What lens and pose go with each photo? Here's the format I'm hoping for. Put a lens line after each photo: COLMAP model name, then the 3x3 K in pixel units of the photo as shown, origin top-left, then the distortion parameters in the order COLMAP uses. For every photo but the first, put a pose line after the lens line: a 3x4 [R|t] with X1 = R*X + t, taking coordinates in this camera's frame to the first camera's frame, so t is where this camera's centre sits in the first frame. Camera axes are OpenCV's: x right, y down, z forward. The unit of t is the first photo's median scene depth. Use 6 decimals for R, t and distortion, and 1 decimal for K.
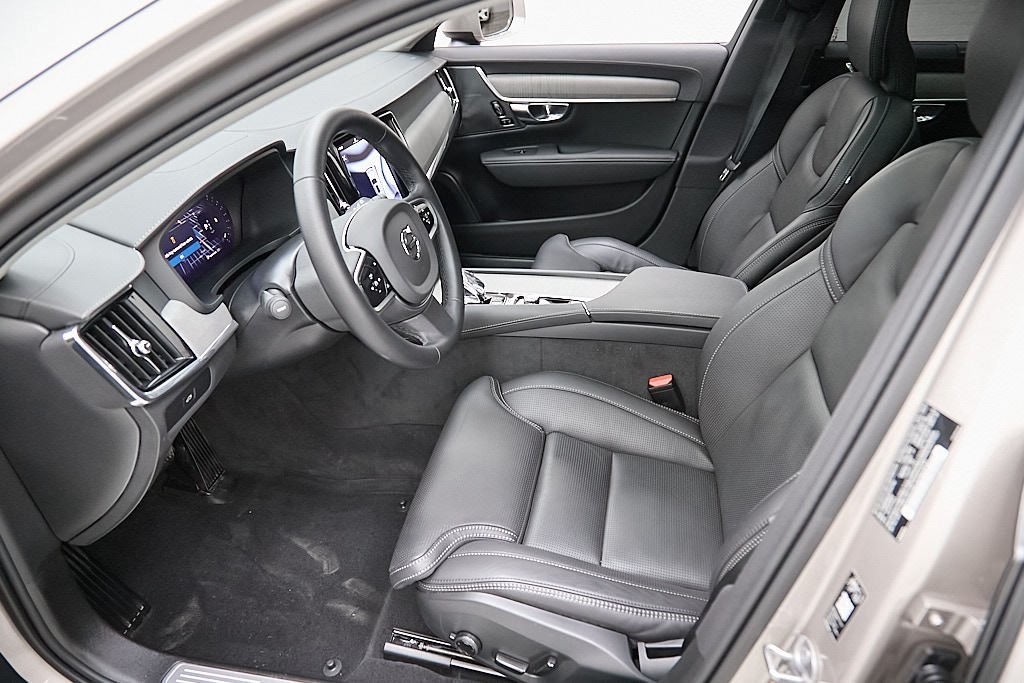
lens RADIAL K [[700.4, 0, 512.0], [0, 700.4, 341.5], [0, 0, 1]] dist [0.004699, 0.001901]
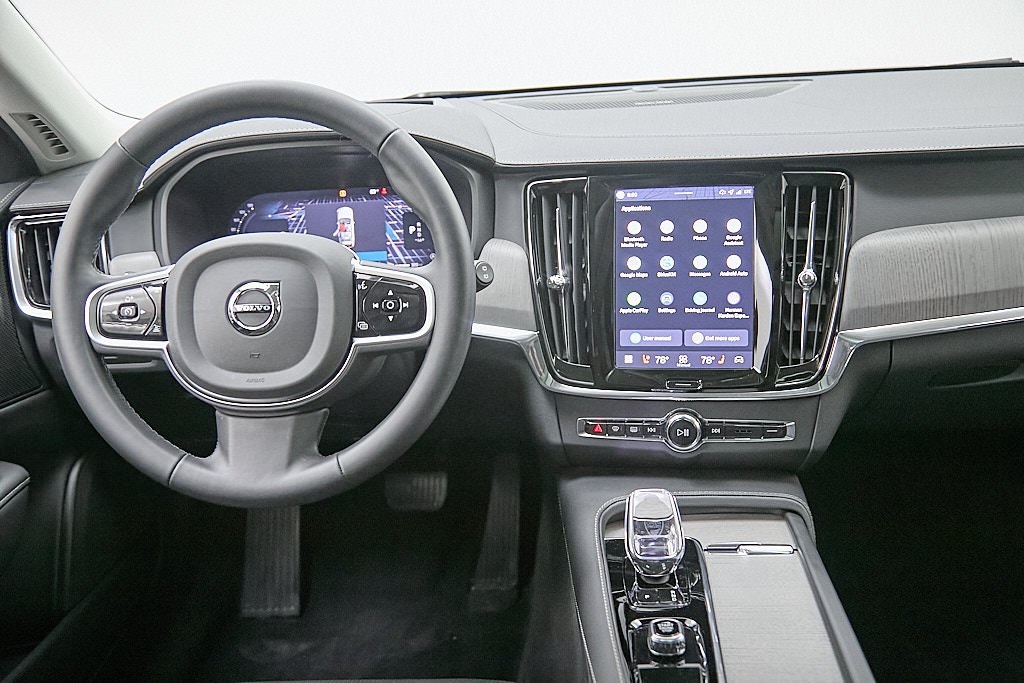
lens RADIAL K [[1008.7, 0, 512.0], [0, 1008.7, 341.5], [0, 0, 1]] dist [-0.015680, 0.119886]
pose [[0.125813, 0.349212, -0.928559, 0.598785], [-0.465703, 0.847245, 0.255532, -0.375449], [0.875952, 0.400284, 0.269223, 0.824639]]
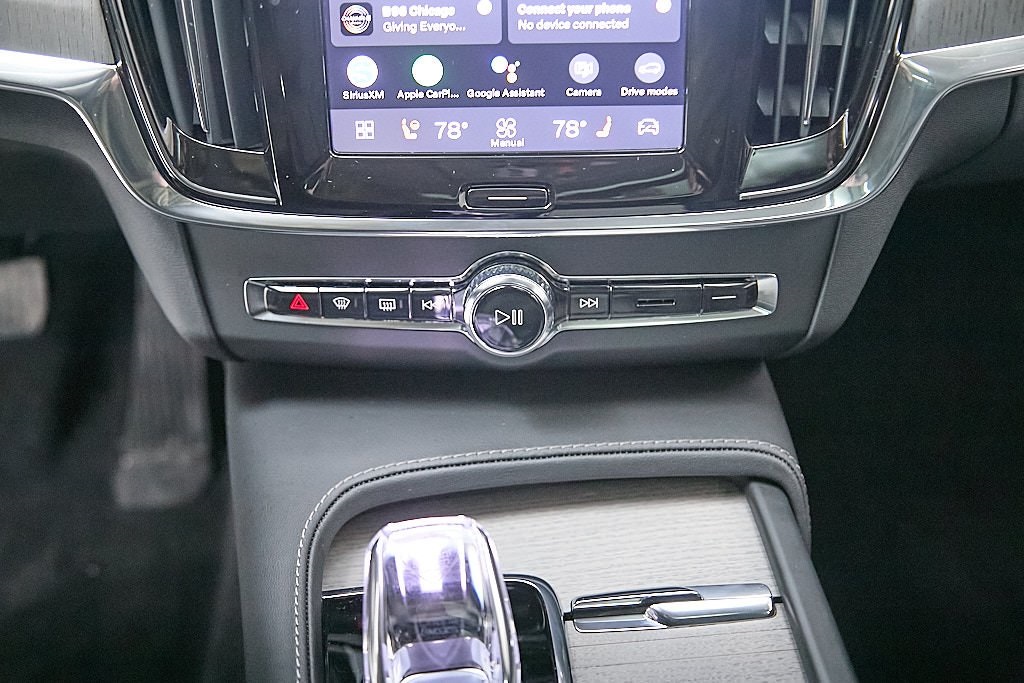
lens RADIAL K [[1319.2, 0, 515.0], [0, 1319.2, 364.5], [0, 0, 1]] dist [0.001272, 0.017643]
pose [[0.293794, 0.637523, -0.712215, 0.162652], [-0.490766, 0.739998, 0.459948, -0.352306], [0.820264, 0.214401, 0.530282, 0.987345]]
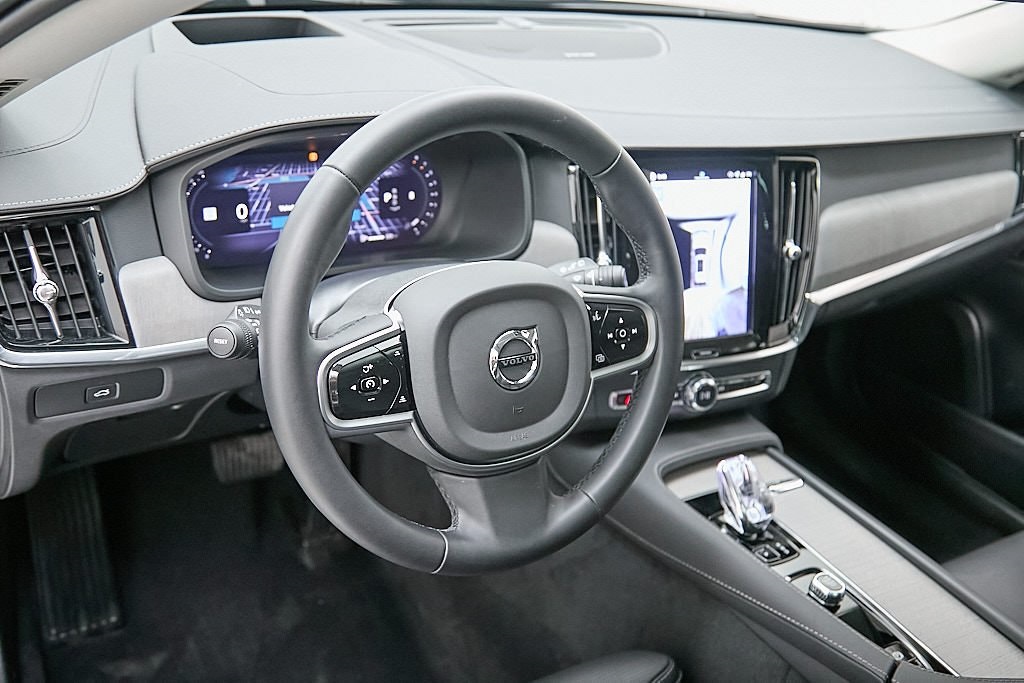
lens RADIAL K [[1008.7, 0, 512.0], [0, 1008.7, 341.5], [0, 0, 1]] dist [-0.015680, 0.119886]
pose [[0.659955, 0.459801, -0.594174, 0.258596], [-0.515395, 0.852499, 0.087251, -0.185288], [0.546651, 0.248653, 0.799590, 0.328060]]
